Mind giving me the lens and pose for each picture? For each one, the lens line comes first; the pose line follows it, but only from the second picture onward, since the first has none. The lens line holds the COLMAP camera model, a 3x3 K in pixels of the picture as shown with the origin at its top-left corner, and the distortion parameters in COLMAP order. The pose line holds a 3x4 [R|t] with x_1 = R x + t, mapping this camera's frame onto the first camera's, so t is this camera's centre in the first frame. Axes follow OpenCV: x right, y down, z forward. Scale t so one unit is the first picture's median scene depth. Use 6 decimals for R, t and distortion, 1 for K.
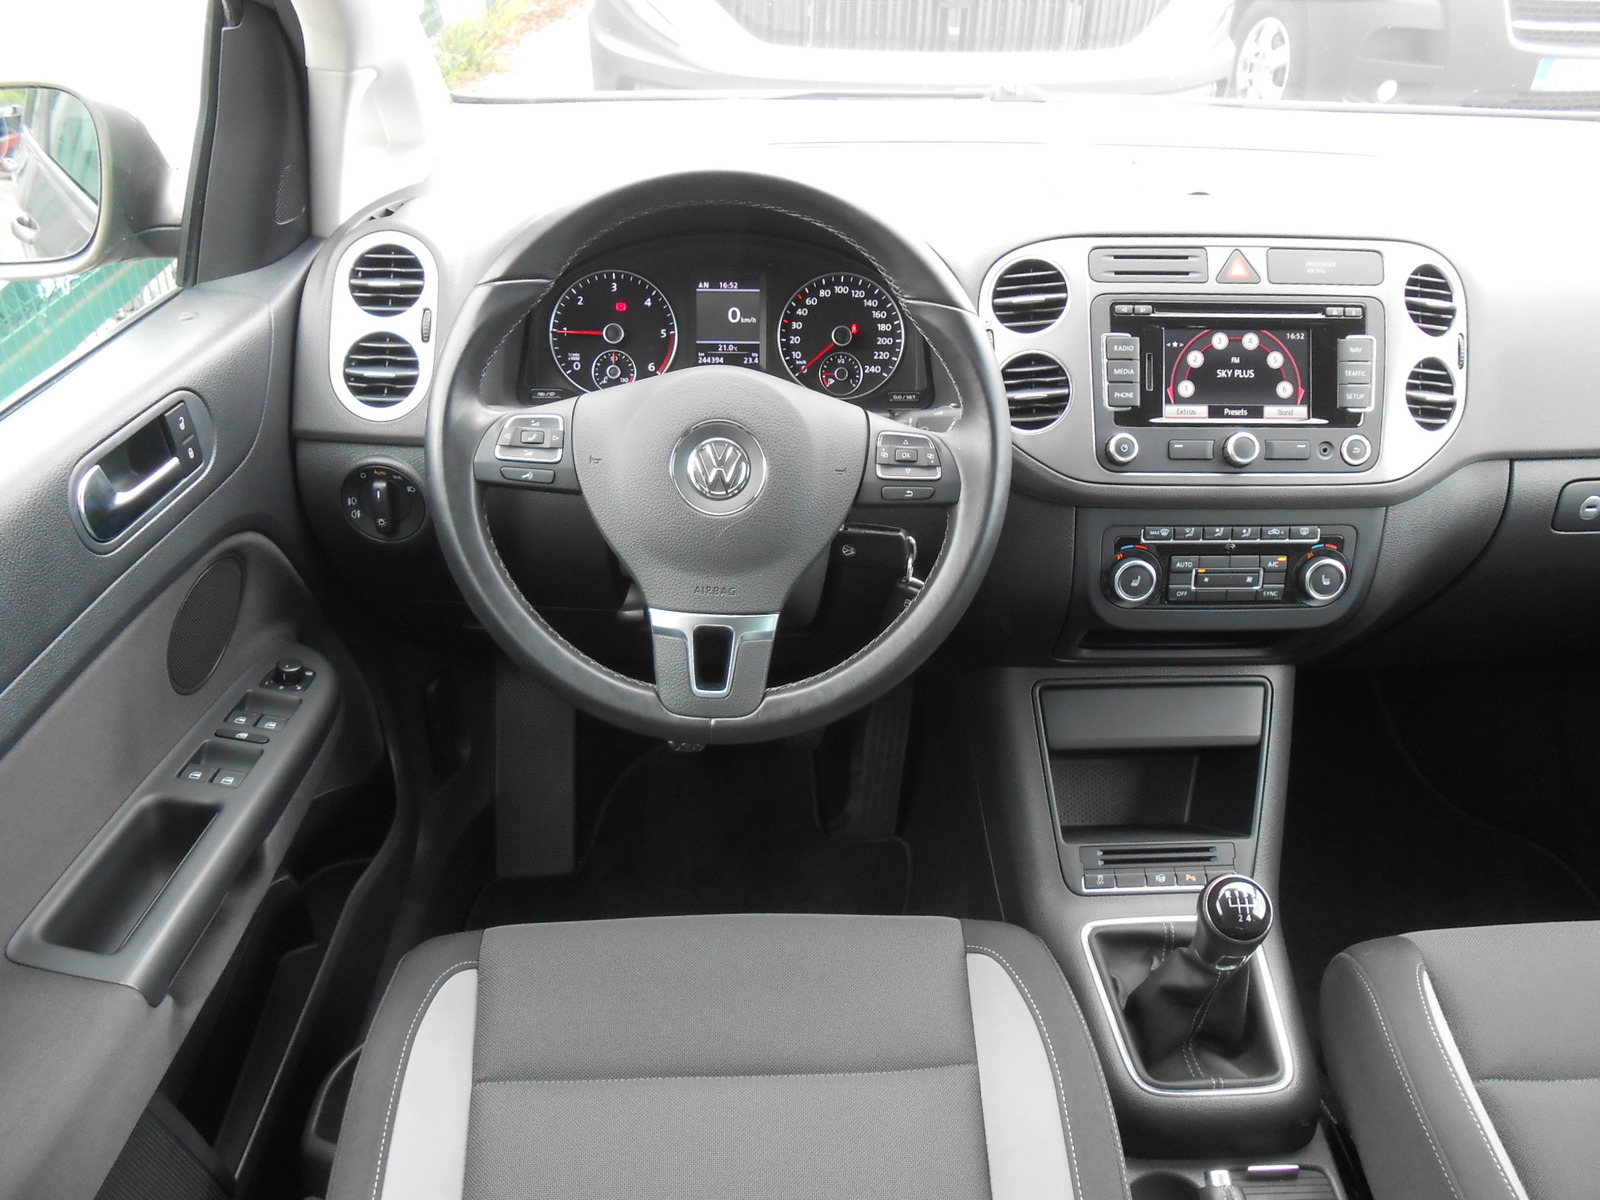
lens RADIAL K [[1179.6, 0, 800.0], [0, 1179.6, 600.0], [0, 0, 1]] dist [0.005480, 0.002996]
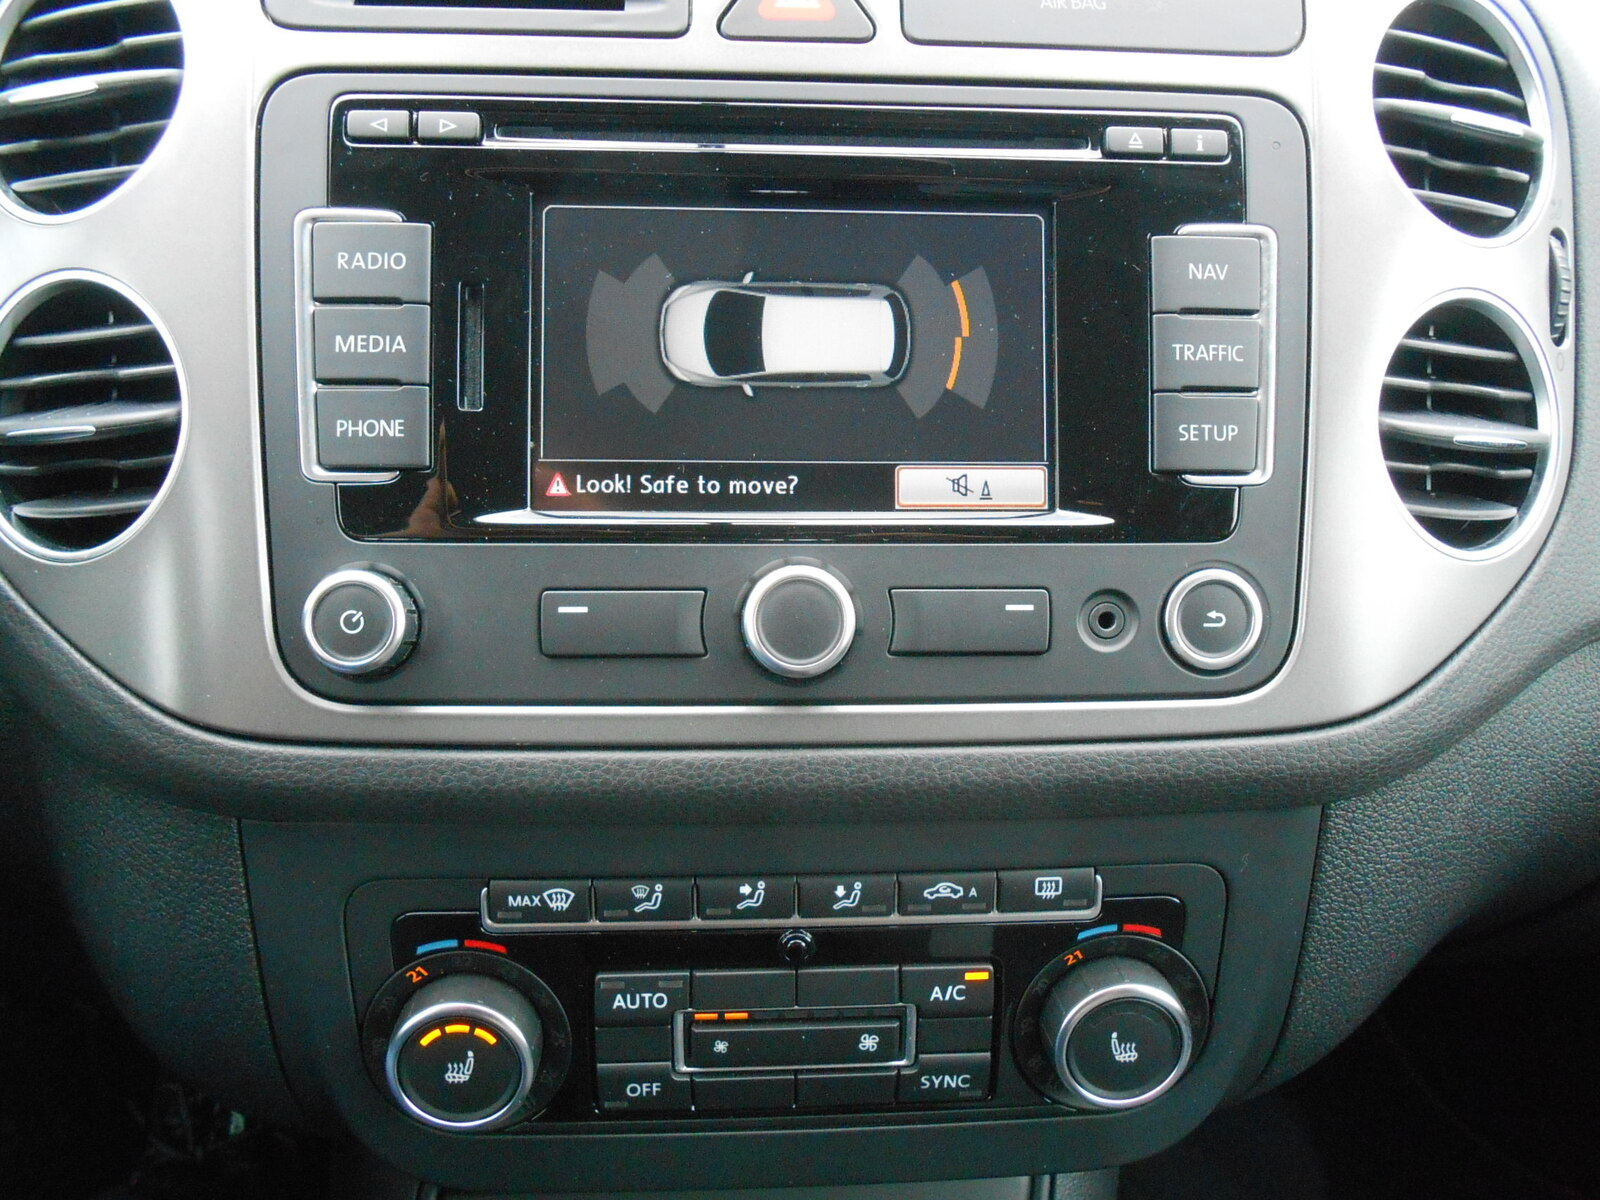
lens RADIAL K [[1205.8, 0, 800.0], [0, 1205.8, 600.0], [0, 0, 1]] dist [-0.030659, -0.001177]
pose [[0.999997, 0.000100, -0.002624, 0.368616], [-0.000139, 0.999891, -0.014780, -0.126408], [0.002623, 0.014781, 0.999887, 0.703436]]
